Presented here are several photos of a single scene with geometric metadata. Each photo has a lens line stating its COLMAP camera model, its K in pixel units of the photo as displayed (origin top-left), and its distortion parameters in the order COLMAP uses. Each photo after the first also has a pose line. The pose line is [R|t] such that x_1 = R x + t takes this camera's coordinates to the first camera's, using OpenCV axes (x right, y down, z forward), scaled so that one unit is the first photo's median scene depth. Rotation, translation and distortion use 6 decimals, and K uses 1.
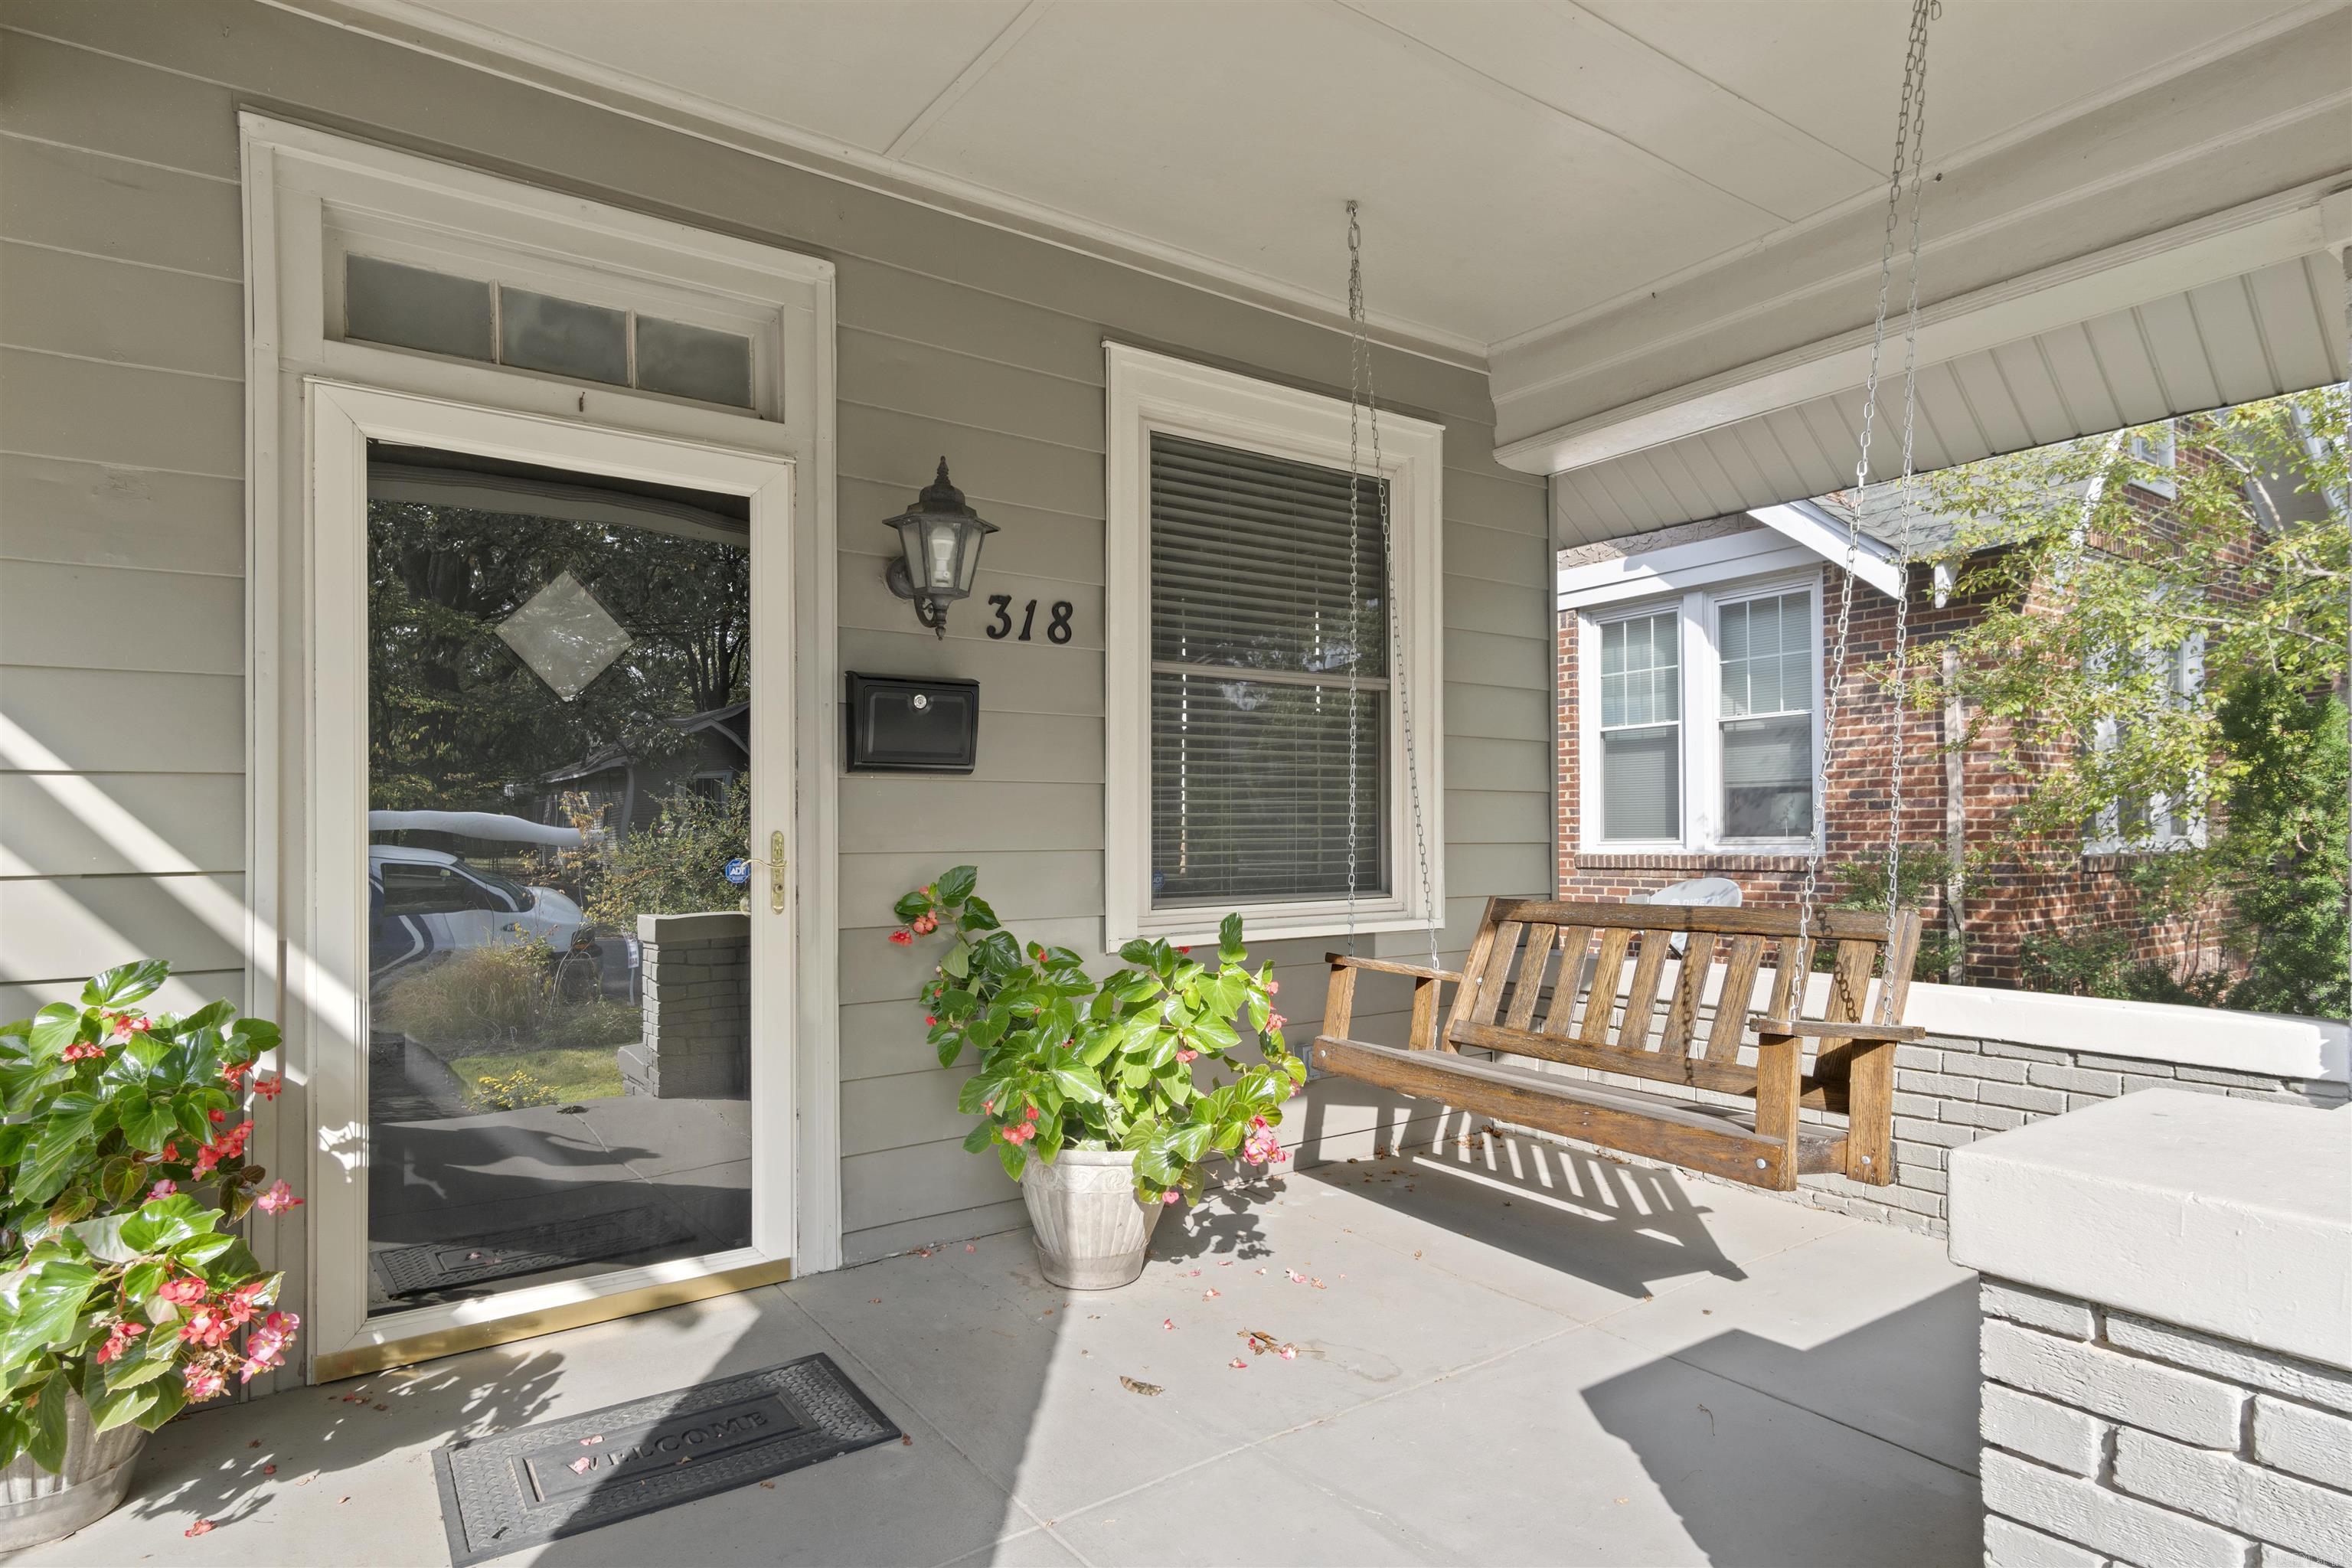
lens RADIAL K [[1218.0, 0, 1123.1], [0, 1218.0, 830.8], [0, 0, 1]] dist [0.002357, -0.001022]
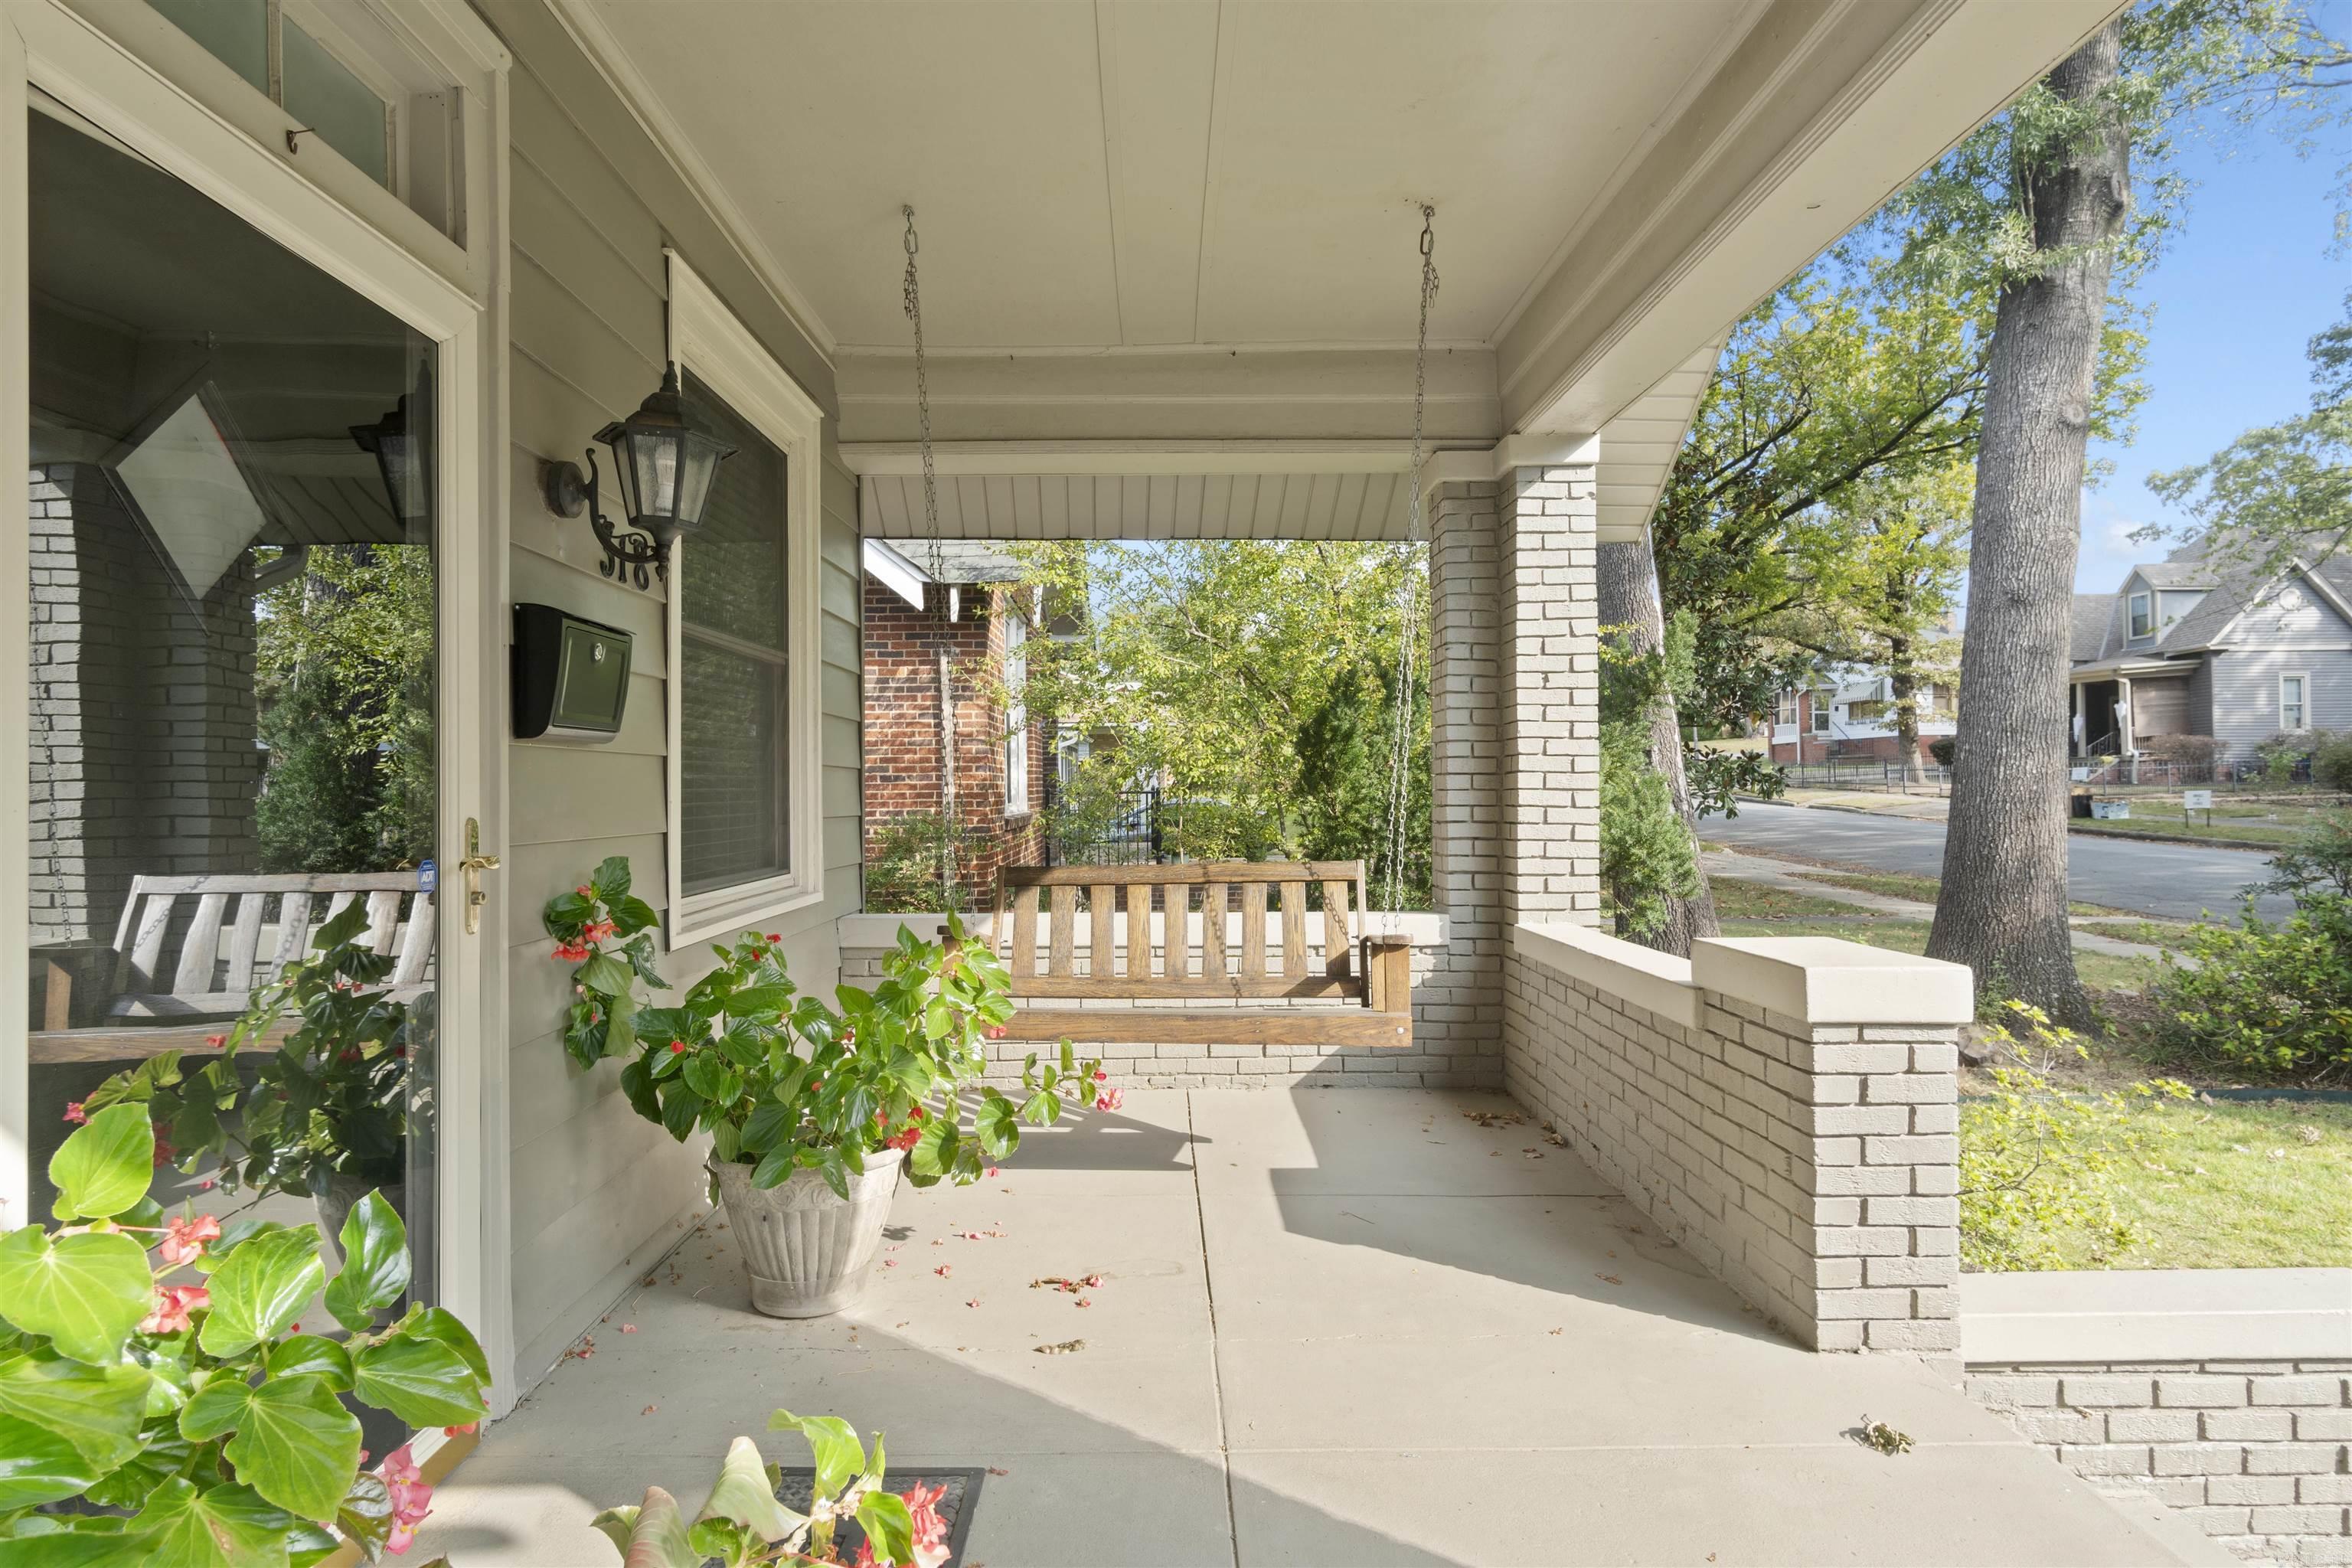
lens RADIAL K [[1251.5, 0, 1126.6], [0, 1251.5, 785.0], [0, 0, 1]] dist [0.004828, 0.000062]
pose [[0.580135, 0.003525, 0.814513, -0.454180], [0.003193, 0.999973, -0.006601, -0.010962], [-0.814514, 0.006430, 0.580108, 0.181570]]
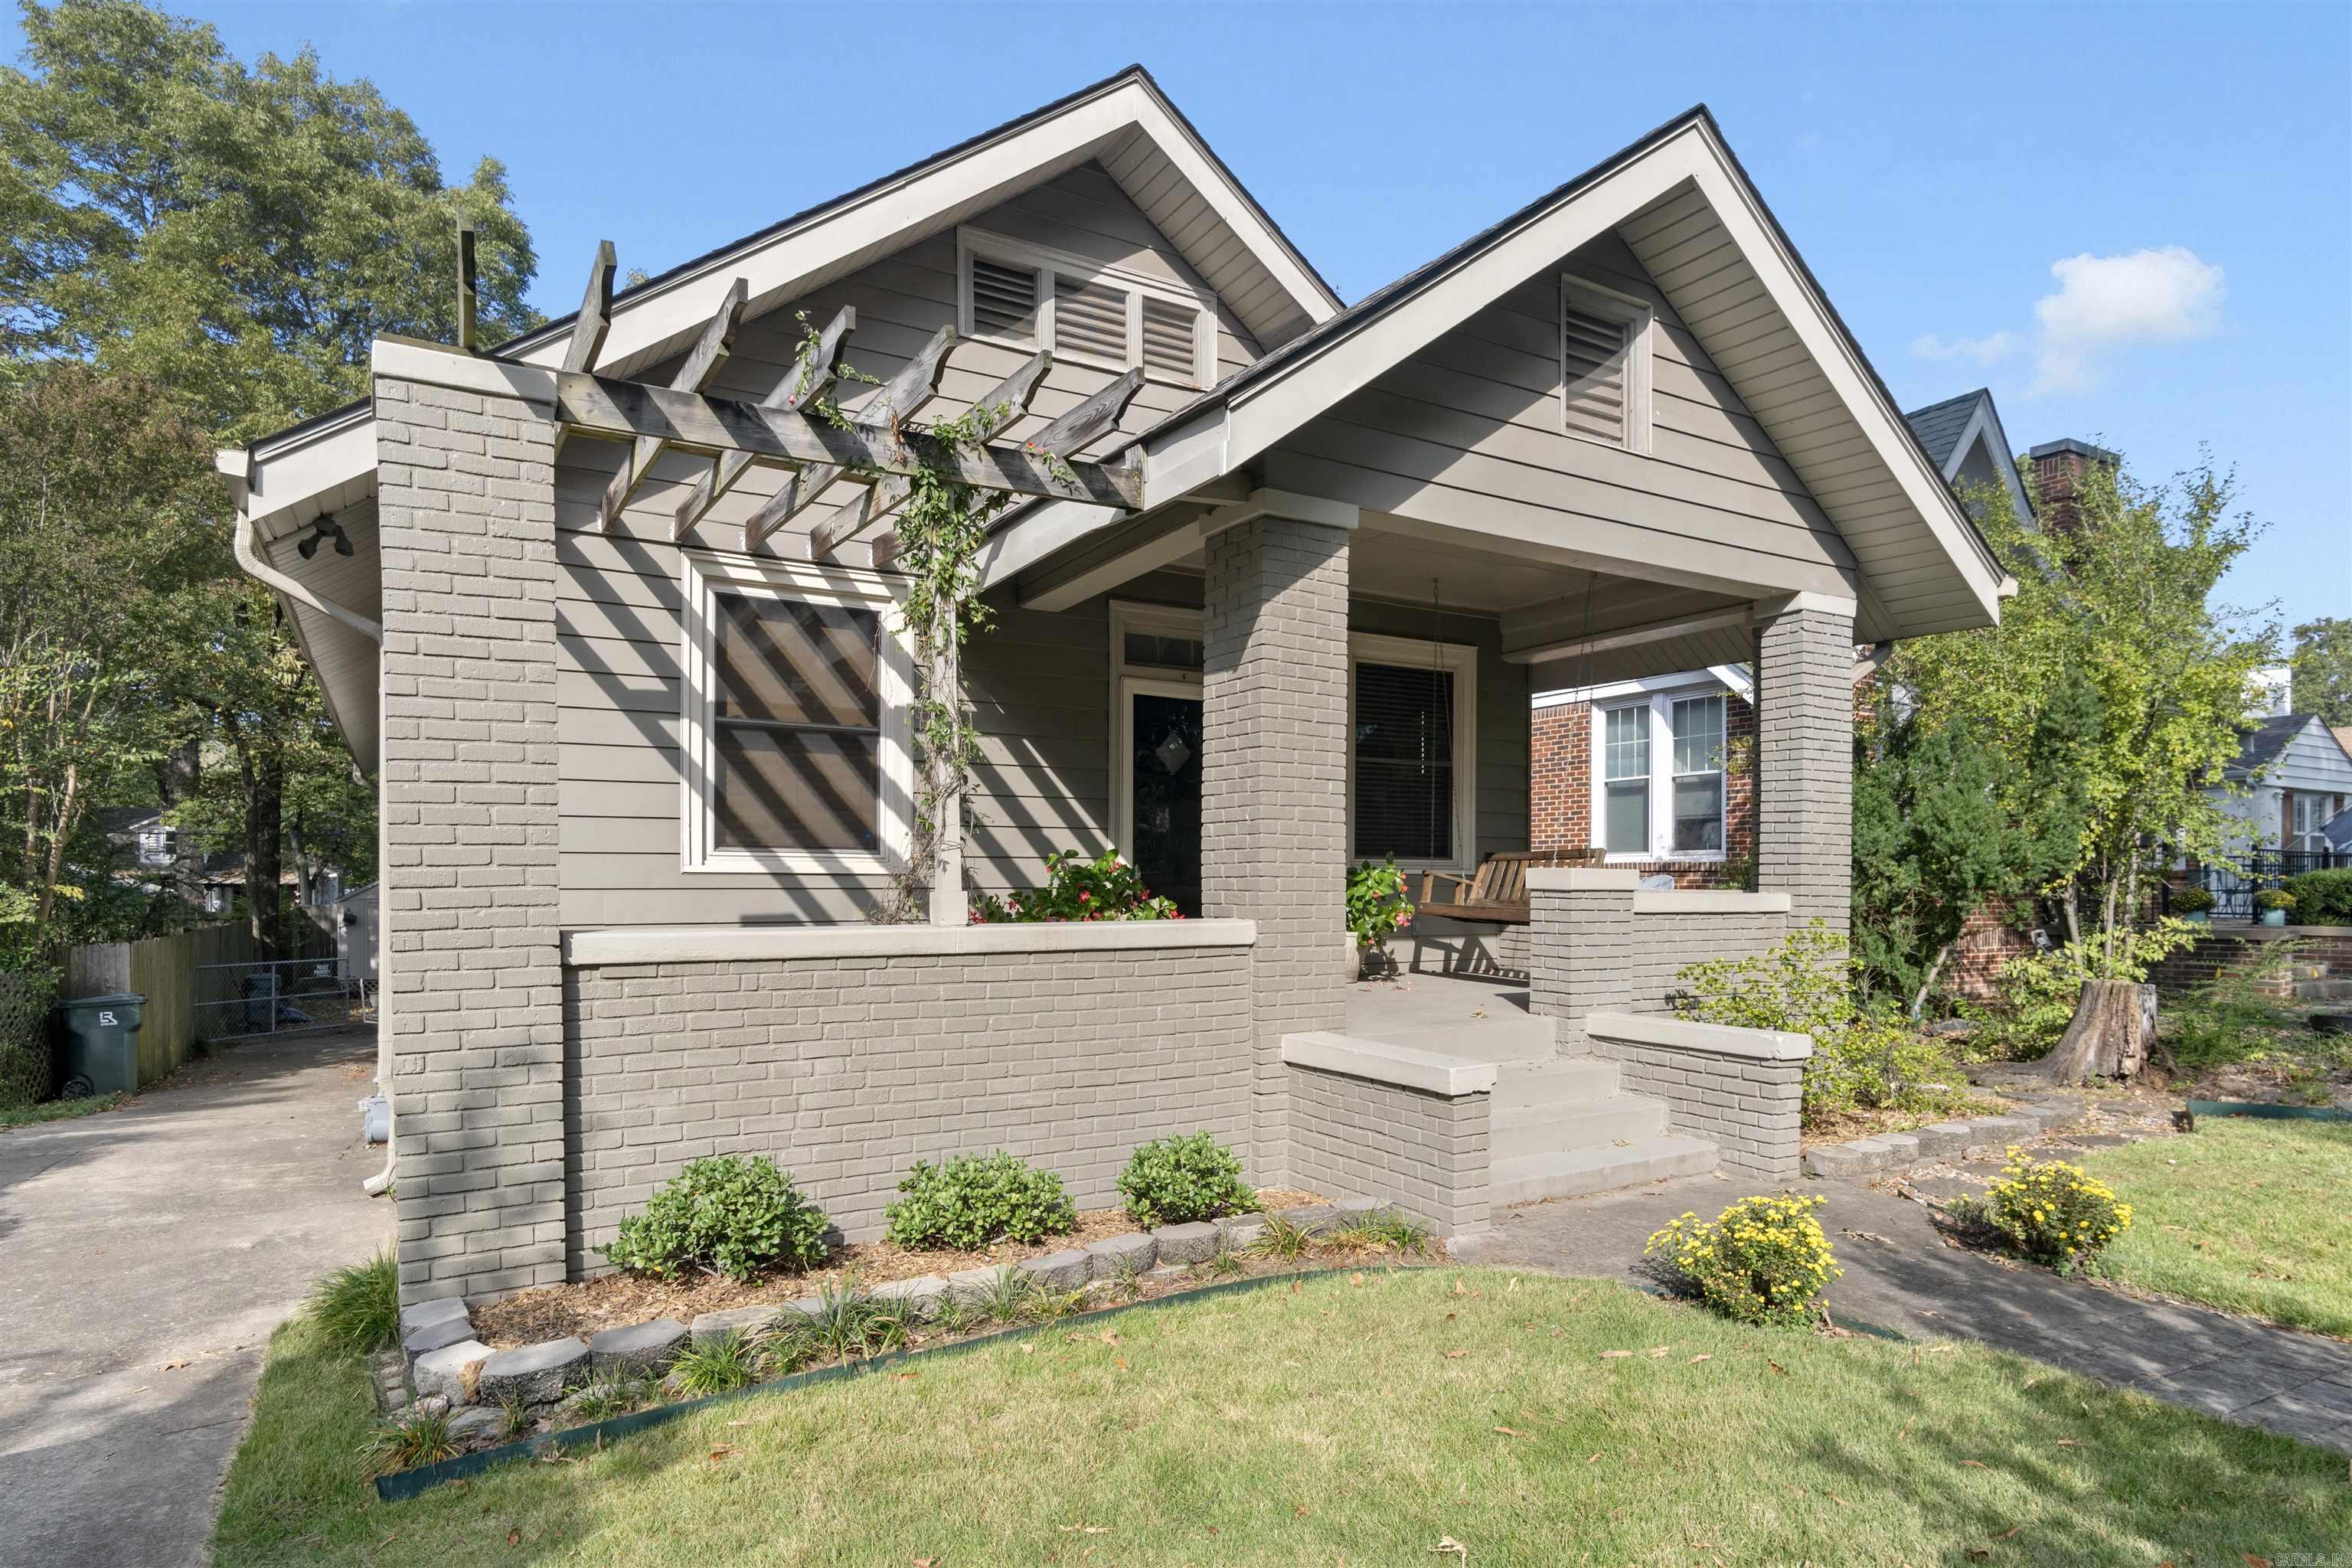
lens RADIAL K [[1370.9, 0, 1286.3], [0, 1370.9, 971.1], [0, 0, 1]] dist [0.012733, -0.000049]
pose [[0.997902, -0.002094, 0.064712, -0.253443], [-0.002005, 0.997998, 0.063219, 0.102395], [-0.064715, -0.063216, 0.995899, -1.542378]]
